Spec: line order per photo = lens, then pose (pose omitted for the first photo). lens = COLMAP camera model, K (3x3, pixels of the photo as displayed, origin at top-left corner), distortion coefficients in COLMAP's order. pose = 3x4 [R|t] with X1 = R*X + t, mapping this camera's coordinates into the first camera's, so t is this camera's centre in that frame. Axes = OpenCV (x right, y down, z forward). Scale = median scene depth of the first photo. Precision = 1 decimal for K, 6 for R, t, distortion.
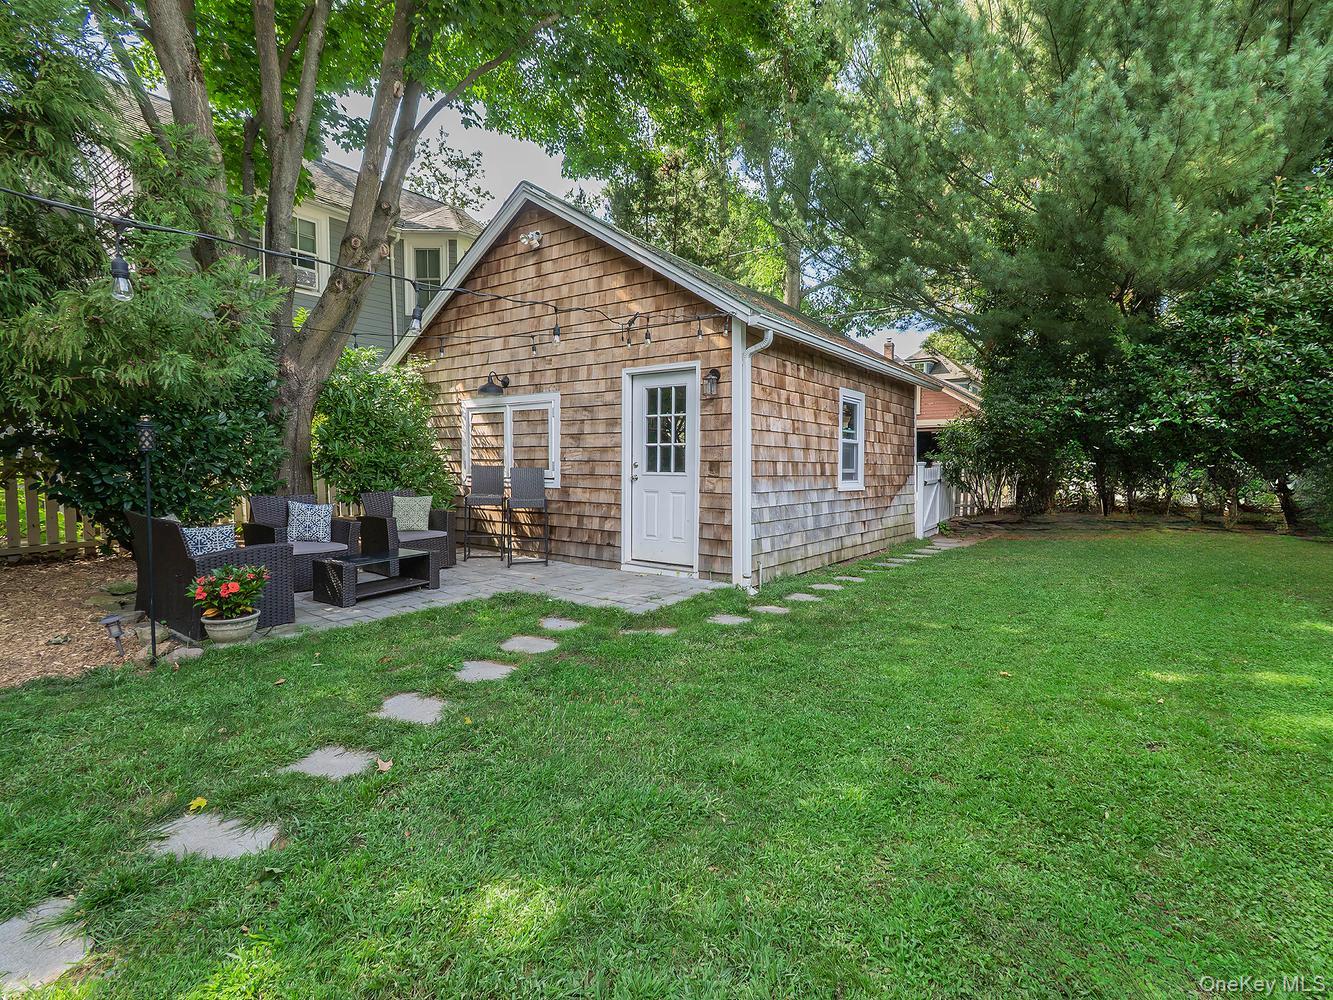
lens RADIAL K [[683.6, 0, 693.8], [0, 683.6, 503.8], [0, 0, 1]] dist [0.011710, -0.000596]
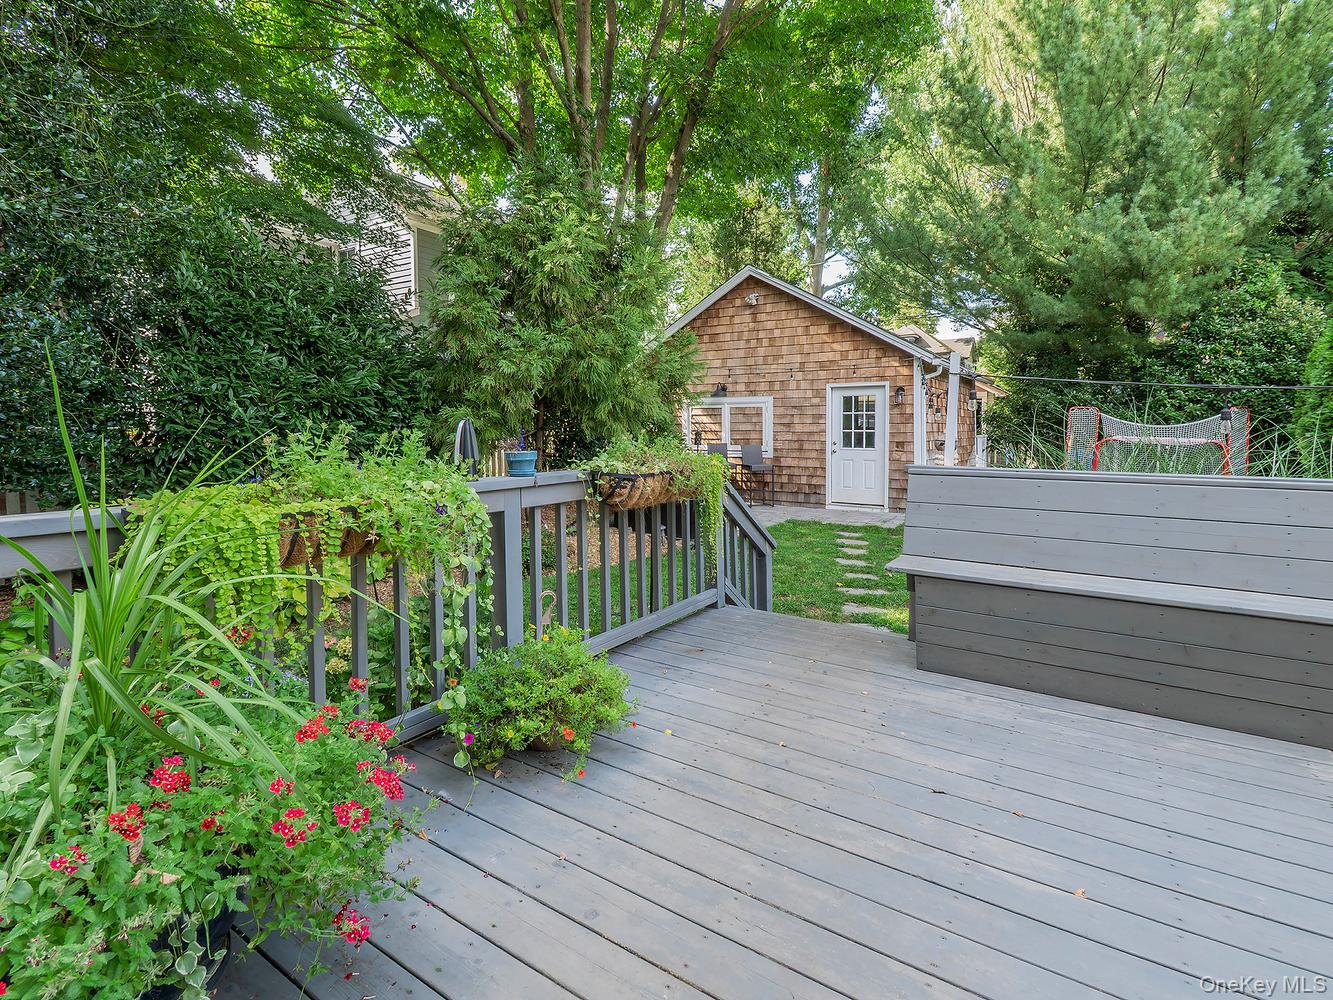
lens RADIAL K [[635.2, 0, 662.7], [0, 635.2, 454.9], [0, 0, 1]] dist [0.019527, 0.000031]
pose [[0.999841, -0.010317, -0.014567, -0.458692], [0.010100, 0.999837, -0.014935, -0.010870], [0.014719, 0.014786, 0.999782, -0.492720]]
